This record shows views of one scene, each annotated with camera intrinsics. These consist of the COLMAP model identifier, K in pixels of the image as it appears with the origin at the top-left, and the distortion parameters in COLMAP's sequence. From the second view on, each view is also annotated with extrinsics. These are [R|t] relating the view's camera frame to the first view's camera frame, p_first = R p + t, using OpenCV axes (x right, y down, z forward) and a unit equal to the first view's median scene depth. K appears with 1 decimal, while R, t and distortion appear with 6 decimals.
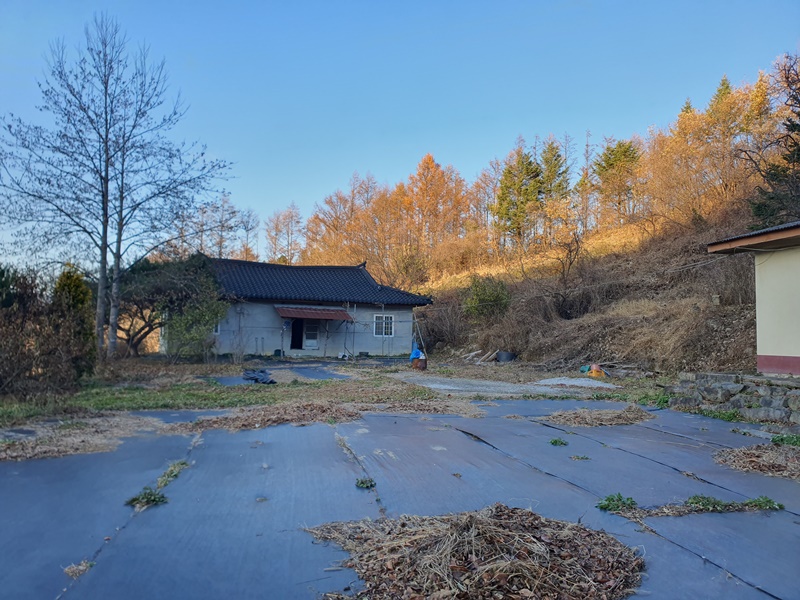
lens RADIAL K [[609.1, 0, 400.0], [0, 609.1, 300.0], [0, 0, 1]] dist [0.026626, 0.000049]
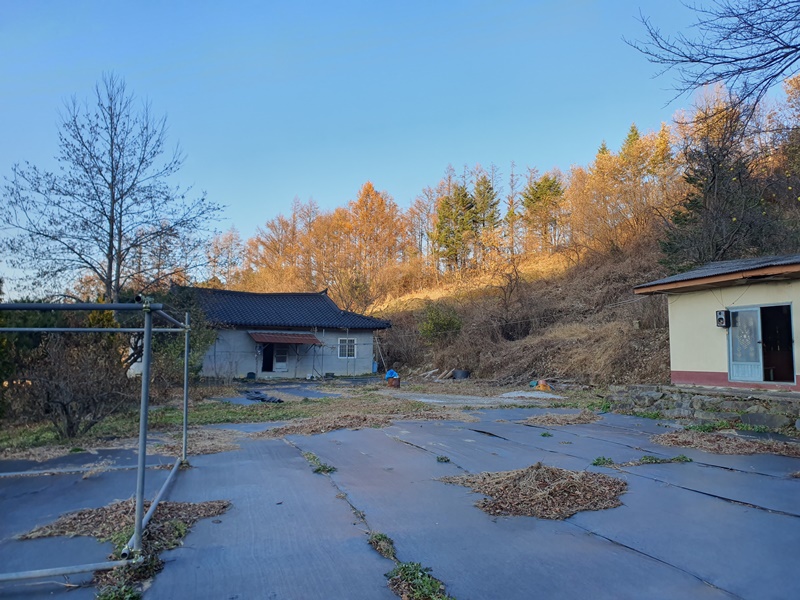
lens RADIAL K [[616.6, 0, 401.2], [0, 616.6, 295.0], [0, 0, 1]] dist [0.161510, -0.378590]
pose [[0.991365, -0.003216, 0.131092, -0.079434], [0.007924, 0.999342, -0.035403, -0.013810], [-0.130892, 0.036136, 0.990738, -0.124546]]
